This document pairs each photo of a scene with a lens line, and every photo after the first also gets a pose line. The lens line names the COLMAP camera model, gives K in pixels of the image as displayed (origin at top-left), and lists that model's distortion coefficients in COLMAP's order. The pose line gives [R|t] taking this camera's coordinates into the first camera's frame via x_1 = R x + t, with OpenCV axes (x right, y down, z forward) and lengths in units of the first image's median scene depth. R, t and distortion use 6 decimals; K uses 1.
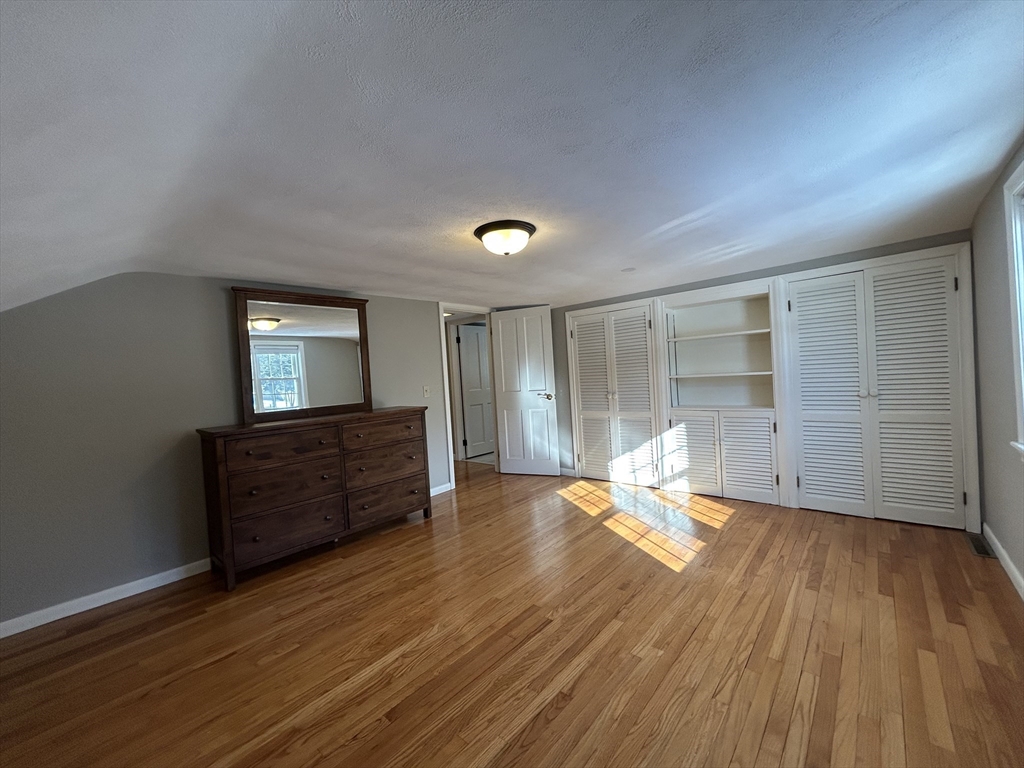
lens RADIAL K [[411.3, 0, 513.7], [0, 411.3, 380.7], [0, 0, 1]] dist [-0.001759, 0.001074]
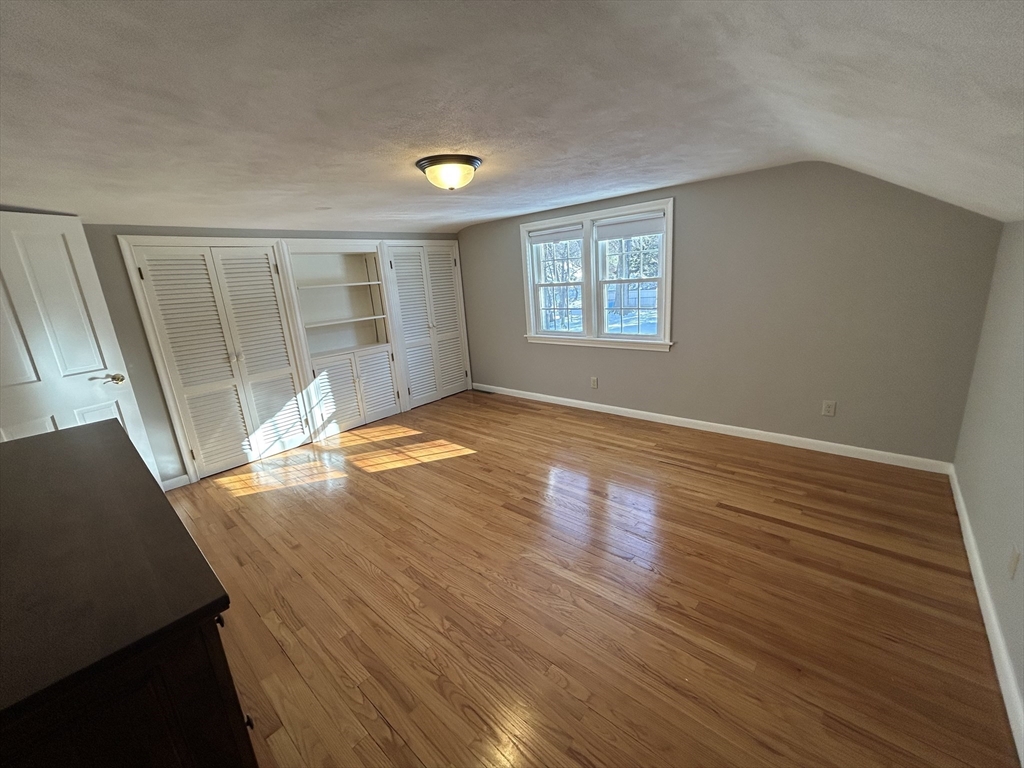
lens RADIAL K [[411.3, 0, 513.7], [0, 411.3, 380.7], [0, 0, 1]] dist [-0.001759, 0.001074]
pose [[0.003883, -0.187320, 0.982291, -0.668874], [0.087811, 0.978568, 0.186263, -0.025162], [-0.996130, 0.085533, 0.020248, 0.564849]]
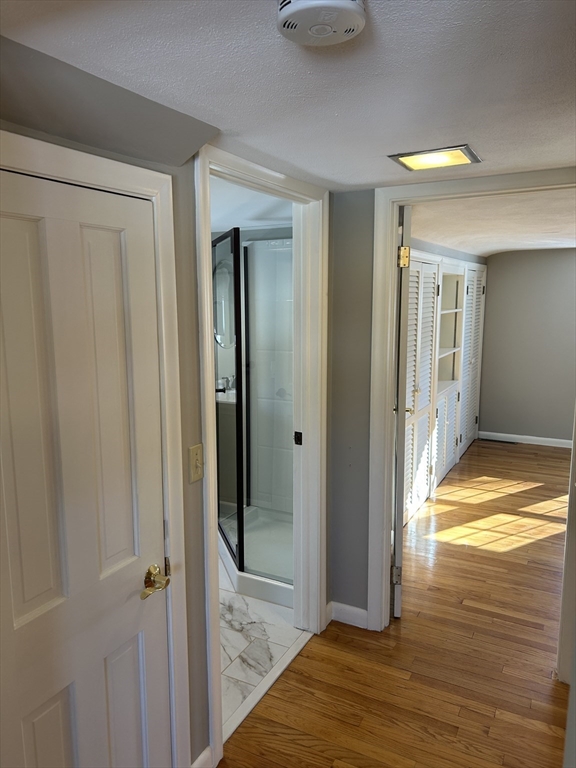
lens RADIAL K [[573.9, 0, 289.3], [0, 573.9, 386.1], [0, 0, 1]] dist [0.159067, -0.001253]
pose [[-0.248547, -0.089239, 0.964500, -0.766723], [0.035545, 0.994236, 0.101150, -0.091522], [-0.967967, 0.059424, -0.243942, 1.775255]]
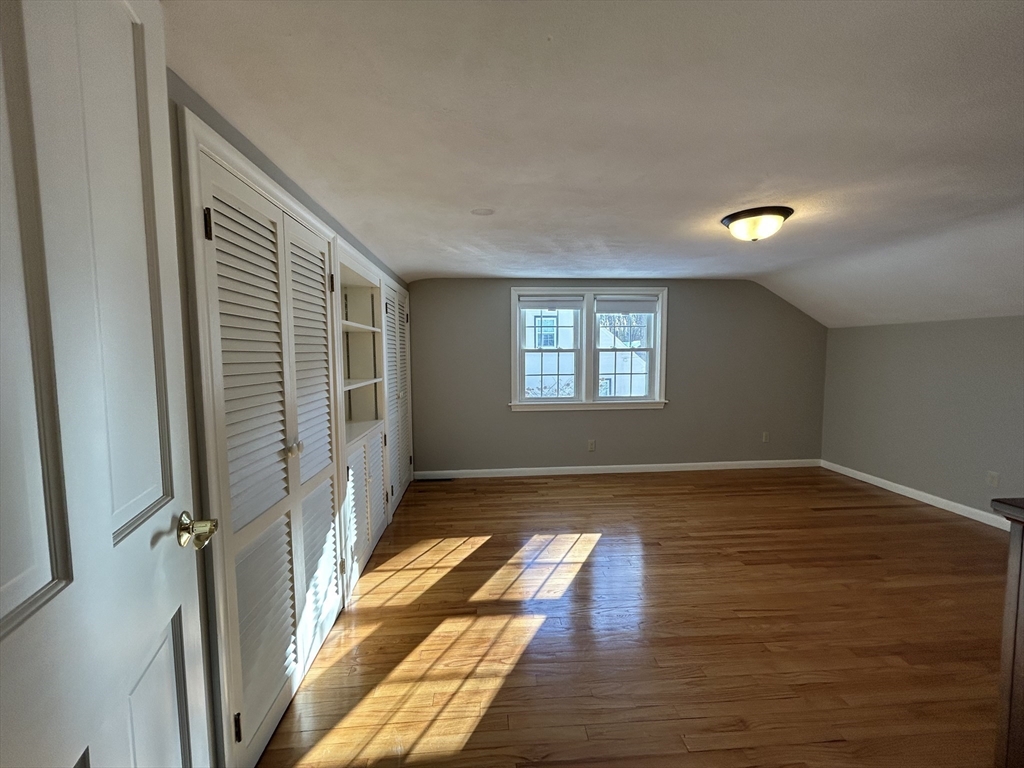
lens RADIAL K [[411.3, 0, 513.7], [0, 411.3, 380.7], [0, 0, 1]] dist [-0.001759, 0.001074]
pose [[-0.714811, 0.020391, 0.699020, -0.185318], [0.065254, 0.997159, 0.037640, -0.029550], [-0.696266, 0.072519, -0.714111, 1.381684]]
